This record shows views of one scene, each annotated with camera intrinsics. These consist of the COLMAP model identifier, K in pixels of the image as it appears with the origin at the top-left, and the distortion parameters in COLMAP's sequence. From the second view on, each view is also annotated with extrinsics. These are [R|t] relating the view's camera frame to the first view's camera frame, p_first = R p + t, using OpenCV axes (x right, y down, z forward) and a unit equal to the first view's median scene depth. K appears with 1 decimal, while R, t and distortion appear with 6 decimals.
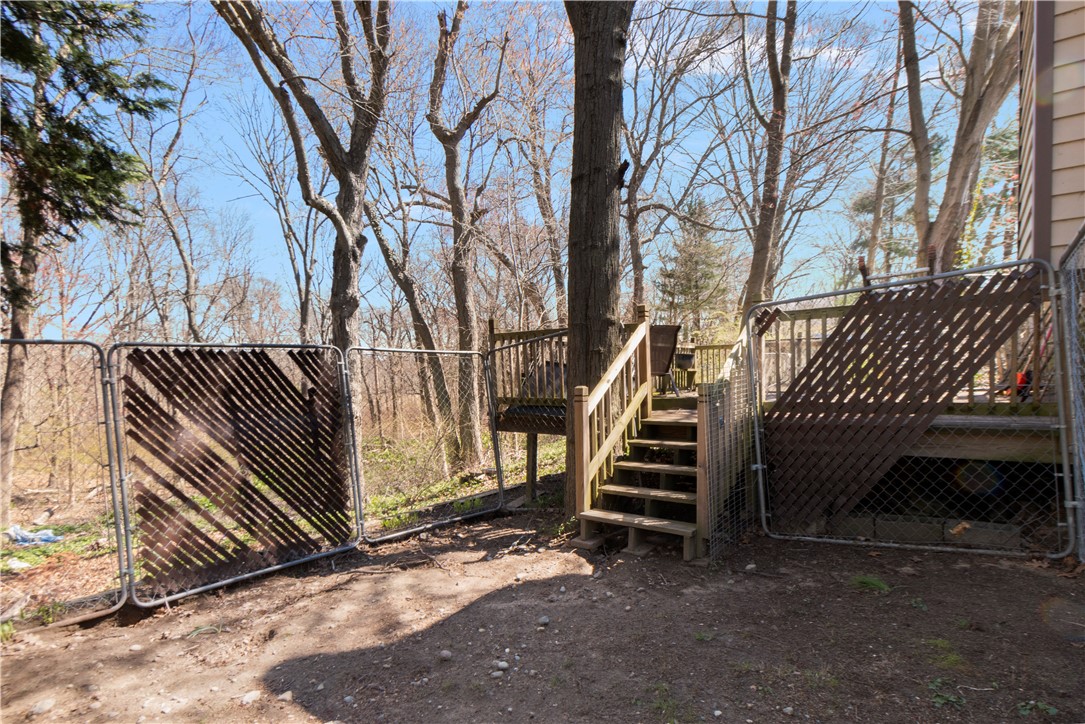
lens RADIAL K [[569.7, 0, 518.1], [0, 569.7, 404.8], [0, 0, 1]] dist [0.016510, -0.000087]
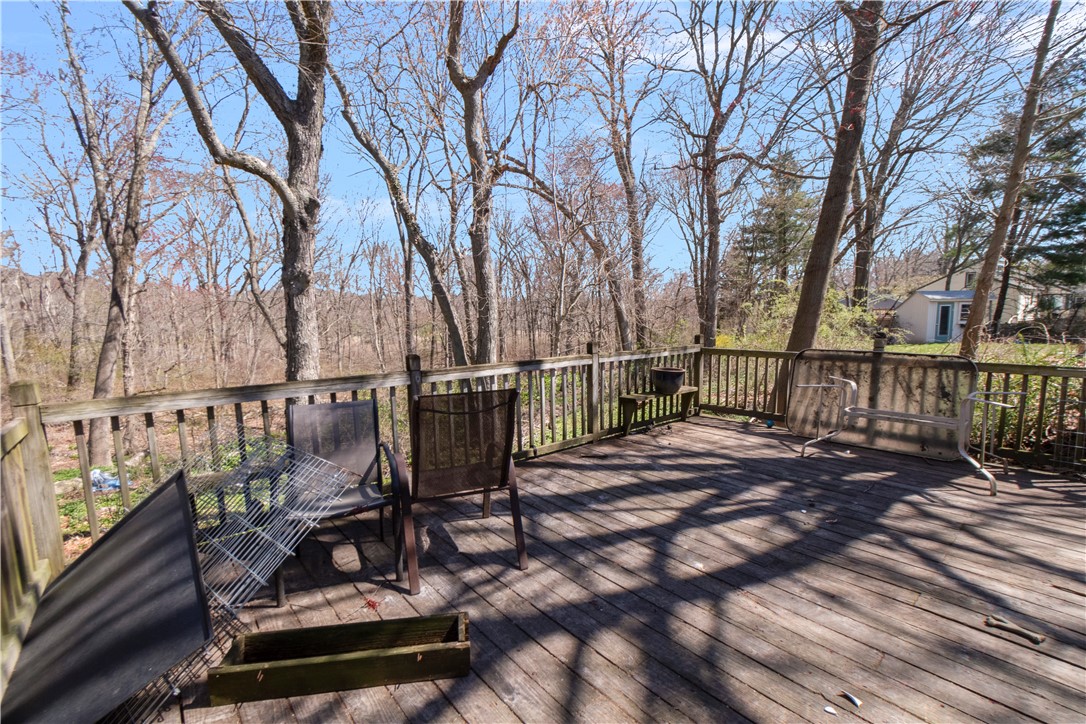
lens RADIAL K [[466.5, 0, 524.9], [0, 466.5, 362.3], [0, 0, 1]] dist [0.000649, -0.000025]
pose [[0.975967, 0.036736, -0.214801, 0.083657], [-0.025289, 0.998122, 0.055798, -0.043111], [0.216447, -0.049025, 0.975063, 0.162677]]
